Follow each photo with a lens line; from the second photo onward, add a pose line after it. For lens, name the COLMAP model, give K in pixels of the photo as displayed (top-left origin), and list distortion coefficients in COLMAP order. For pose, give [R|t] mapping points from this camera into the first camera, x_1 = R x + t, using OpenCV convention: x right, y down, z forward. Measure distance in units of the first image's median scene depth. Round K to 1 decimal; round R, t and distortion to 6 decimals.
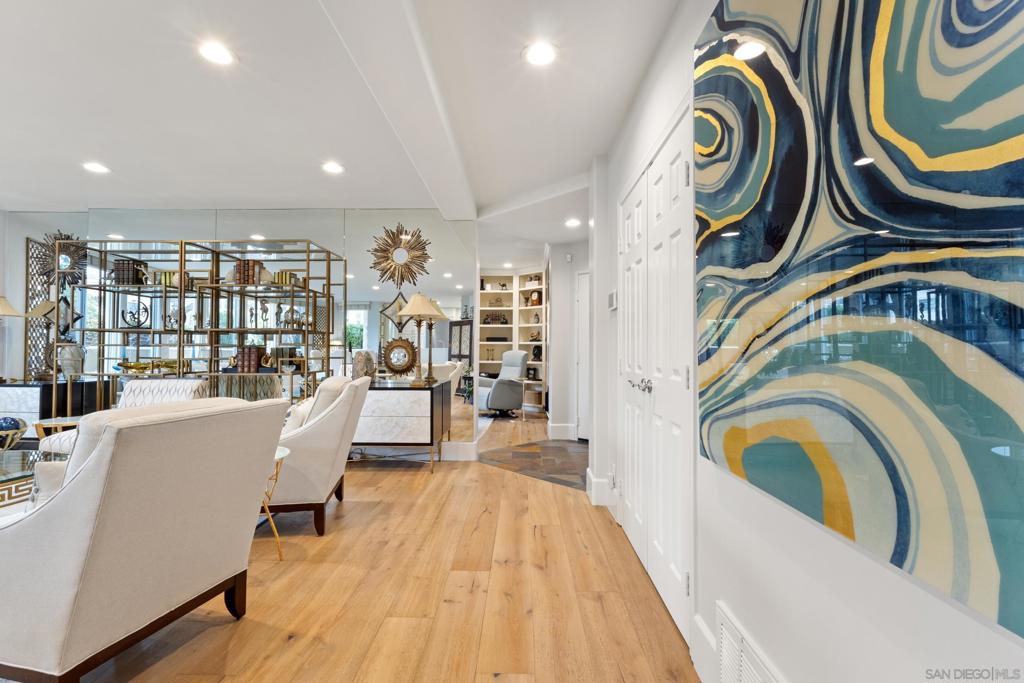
lens RADIAL K [[473.8, 0, 511.9], [0, 473.8, 343.6], [0, 0, 1]] dist [0.006259, 0.000230]
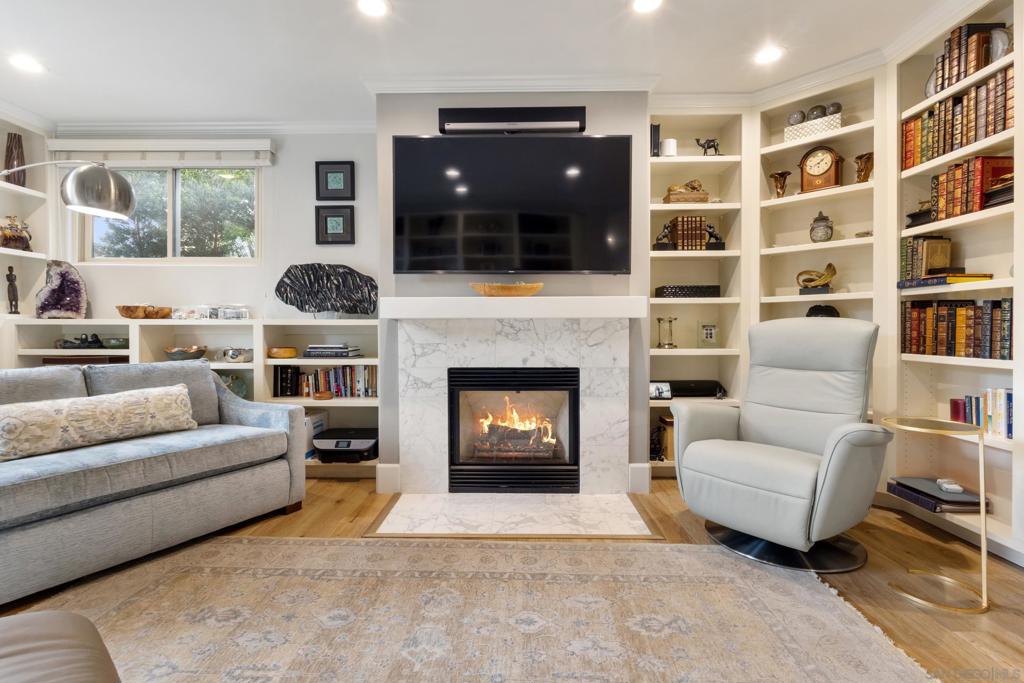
lens RADIAL K [[473.8, 0, 507.9], [0, 473.8, 334.0], [0, 0, 1]] dist [0.006259, 0.000230]
pose [[0.999967, -0.007899, -0.002132, -0.176686], [0.007950, 0.999659, 0.024865, 0.014430], [0.001934, -0.024881, 0.999689, 0.631272]]
